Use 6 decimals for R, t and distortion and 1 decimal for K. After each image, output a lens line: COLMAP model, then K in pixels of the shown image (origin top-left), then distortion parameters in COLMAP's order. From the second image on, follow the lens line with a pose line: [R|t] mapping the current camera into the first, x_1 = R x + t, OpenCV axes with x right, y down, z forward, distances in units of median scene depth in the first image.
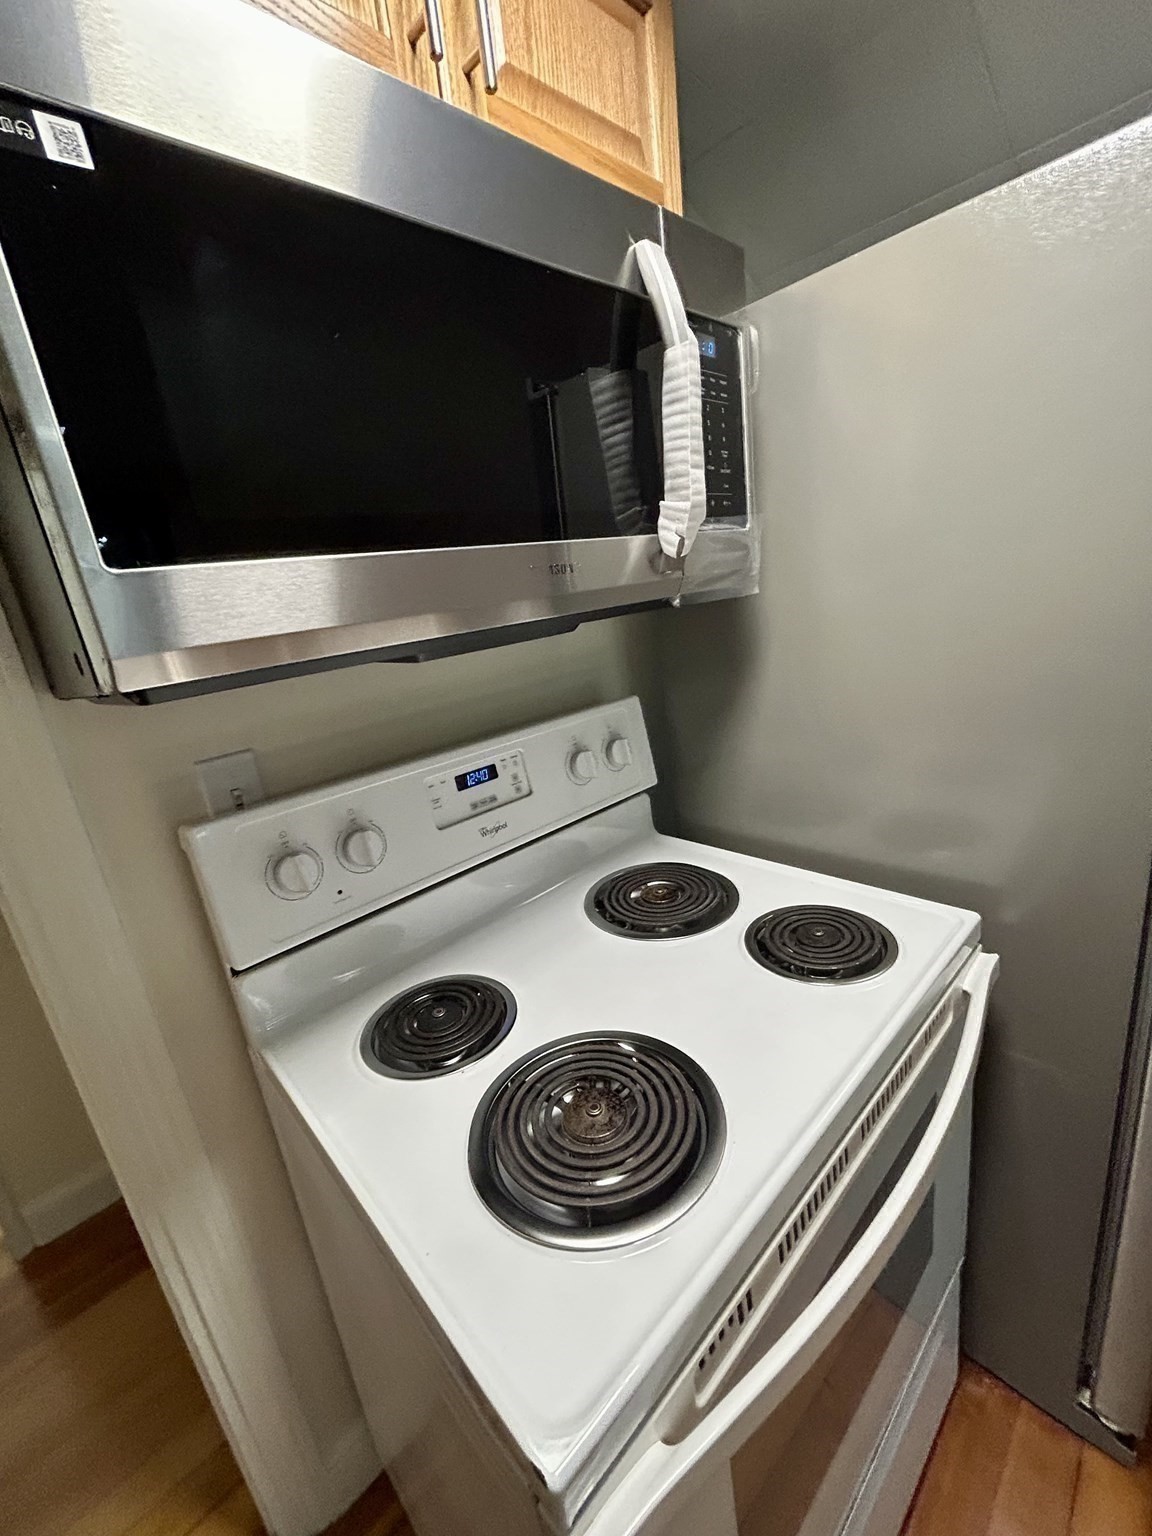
lens RADIAL K [[618.1, 0, 576.5], [0, 618.1, 769.9], [0, 0, 1]] dist [-0.002992, -0.000491]
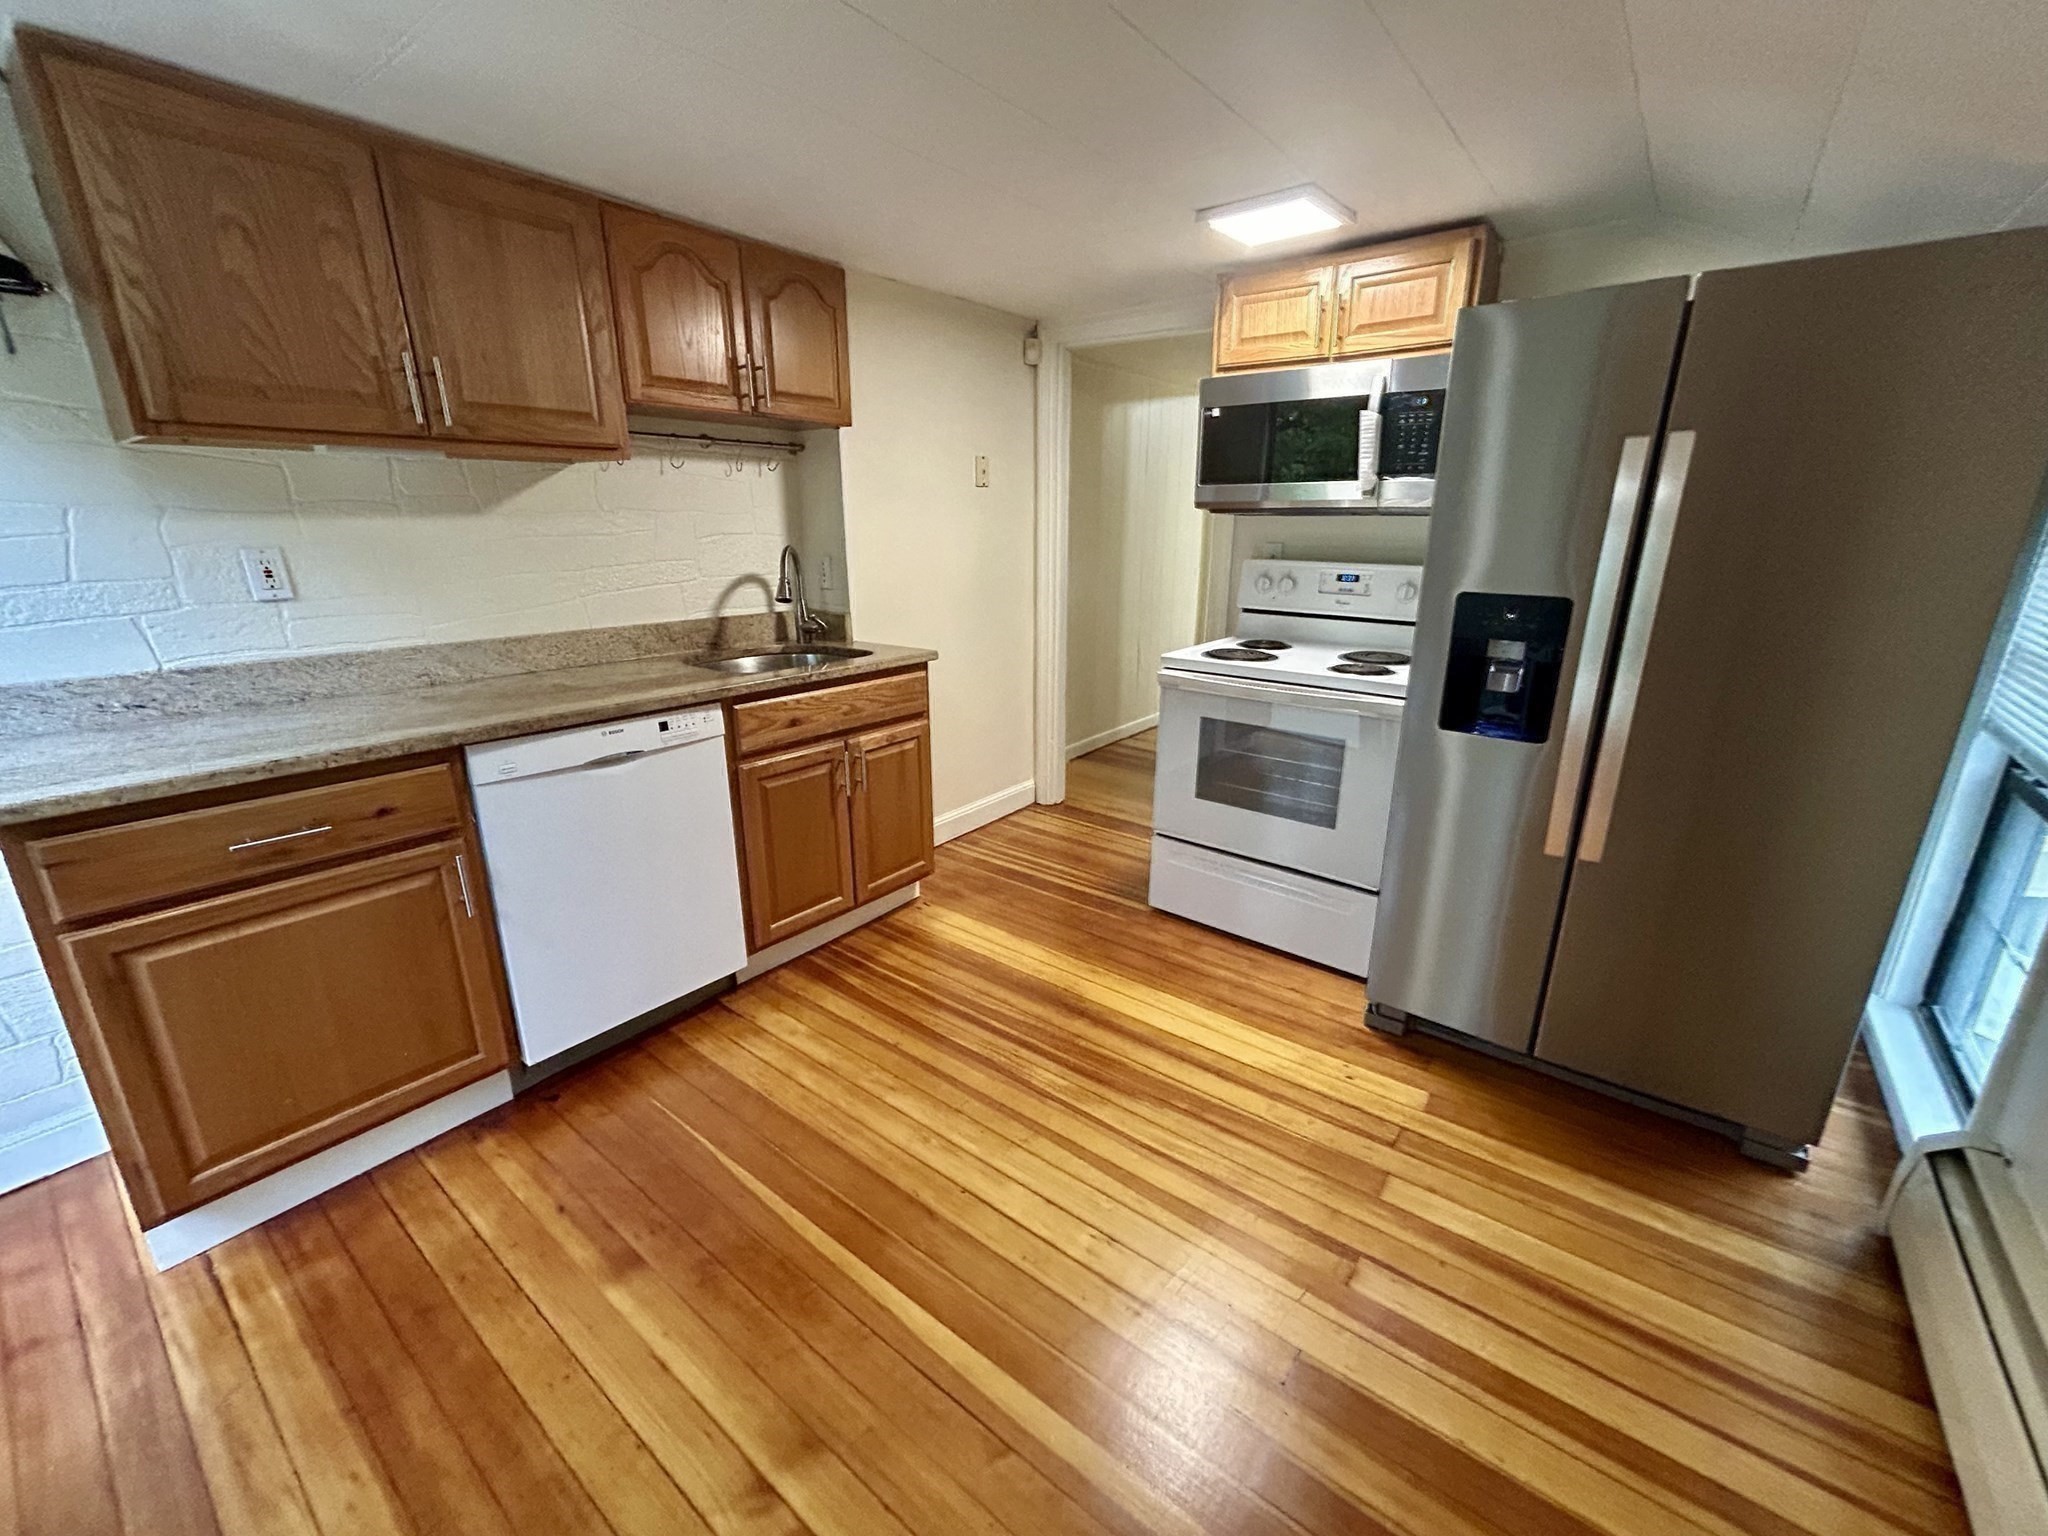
lens RADIAL K [[824.1, 0, 1026.0], [0, 824.1, 767.0], [0, 0, 1]] dist [-0.002992, -0.000491]
pose [[0.156445, 0.402060, -0.902149, 2.692985], [-0.293721, 0.891011, 0.346161, -0.070475], [0.943002, 0.210825, 0.257488, -0.749256]]
